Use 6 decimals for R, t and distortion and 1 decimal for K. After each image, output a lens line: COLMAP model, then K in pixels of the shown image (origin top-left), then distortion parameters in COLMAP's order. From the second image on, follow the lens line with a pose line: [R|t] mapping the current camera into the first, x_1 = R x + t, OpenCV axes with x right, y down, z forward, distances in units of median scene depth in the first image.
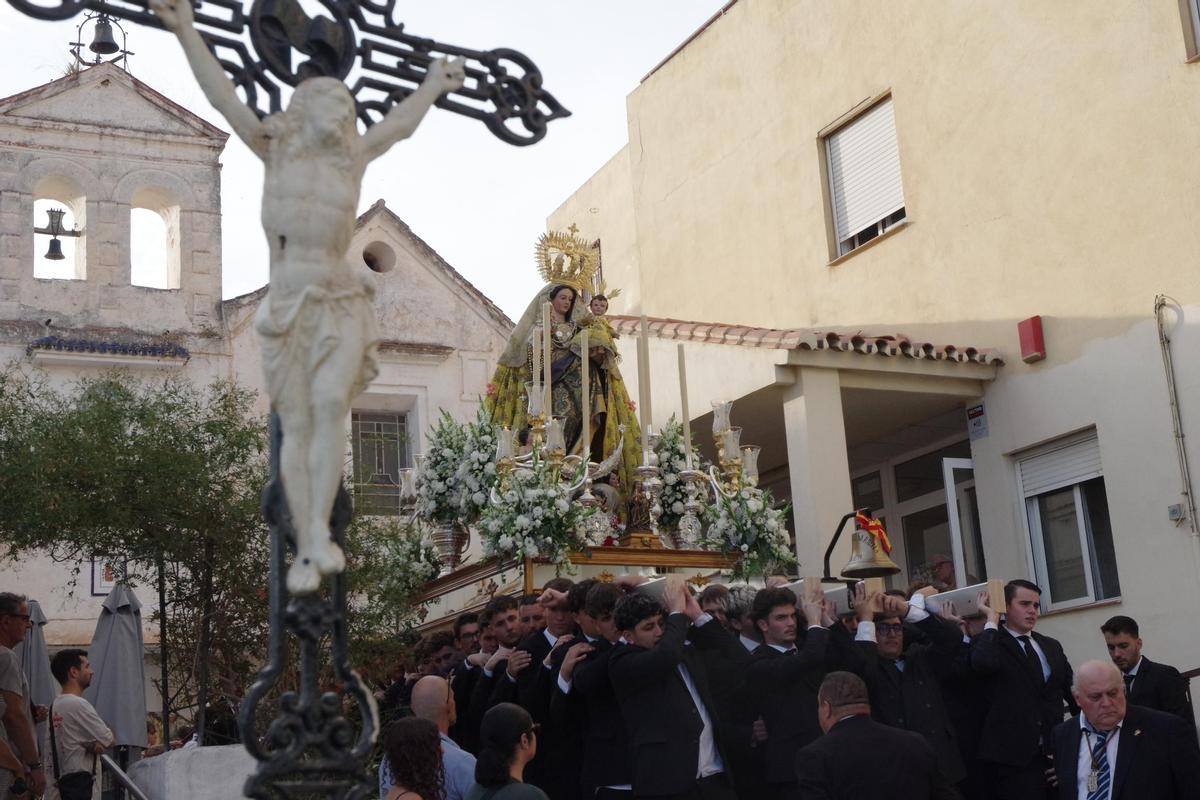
lens RADIAL K [[1730.8, 0, 600.0], [0, 1730.8, 400.0], [0, 0, 1]] dist [-0.011809, -0.001000]
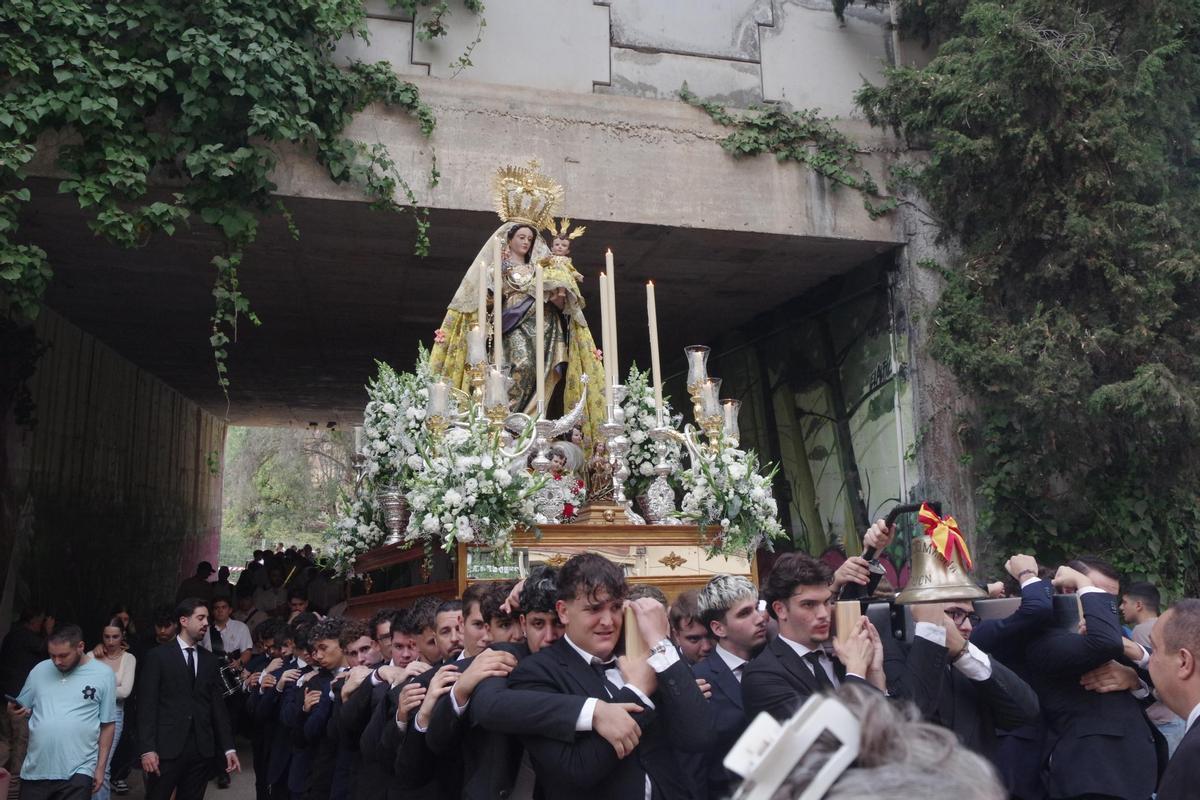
lens RADIAL K [[1091.9, 0, 605.6], [0, 1091.9, 424.2], [0, 0, 1]] dist [-0.001902, 0.000769]
pose [[0.999950, -0.001770, 0.009871, 0.019139], [0.001197, 0.998330, 0.057762, 0.006919], [-0.009957, -0.057747, 0.998282, 0.459112]]
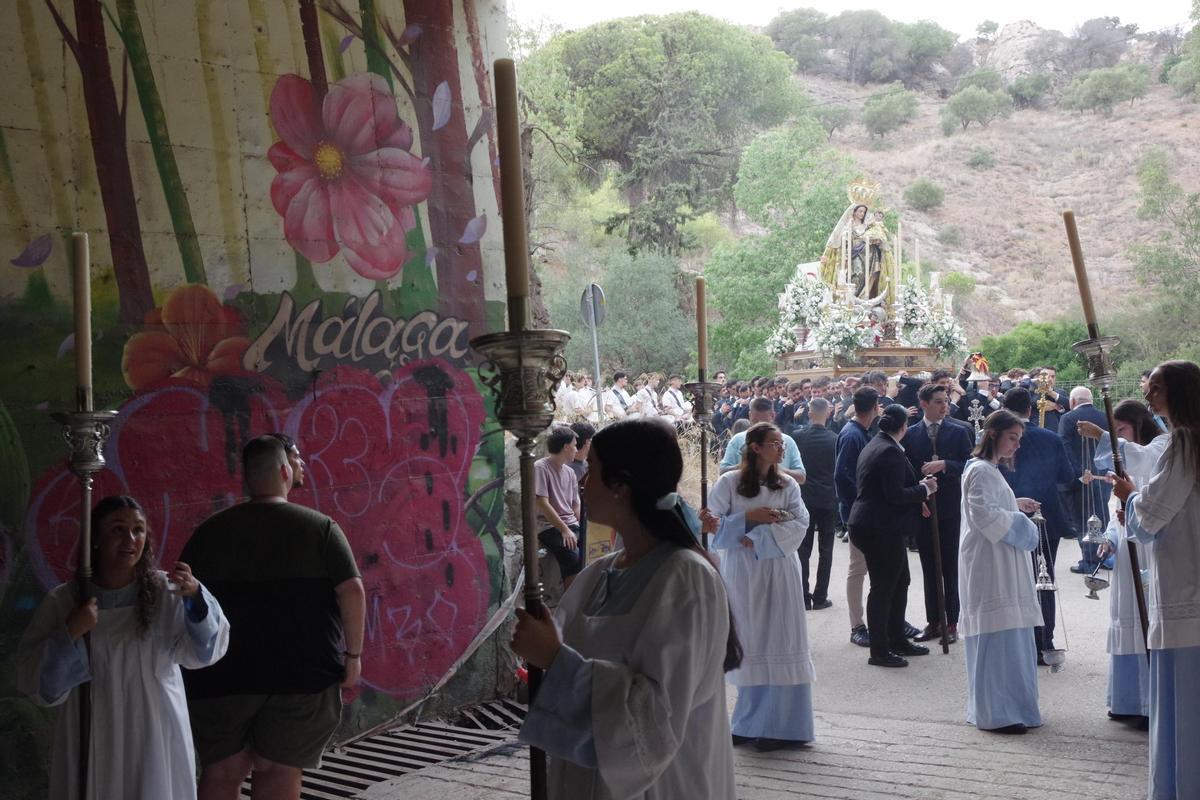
lens RADIAL K [[1222.0, 0, 613.2], [0, 1222.0, 400.0], [0, 0, 1]] dist [0.051264, 0.013772]
pose [[0.968970, 0.034158, -0.244807, 0.062321], [0.026193, 0.970640, 0.239108, -0.214676], [0.245787, -0.238101, 0.939626, -0.507566]]
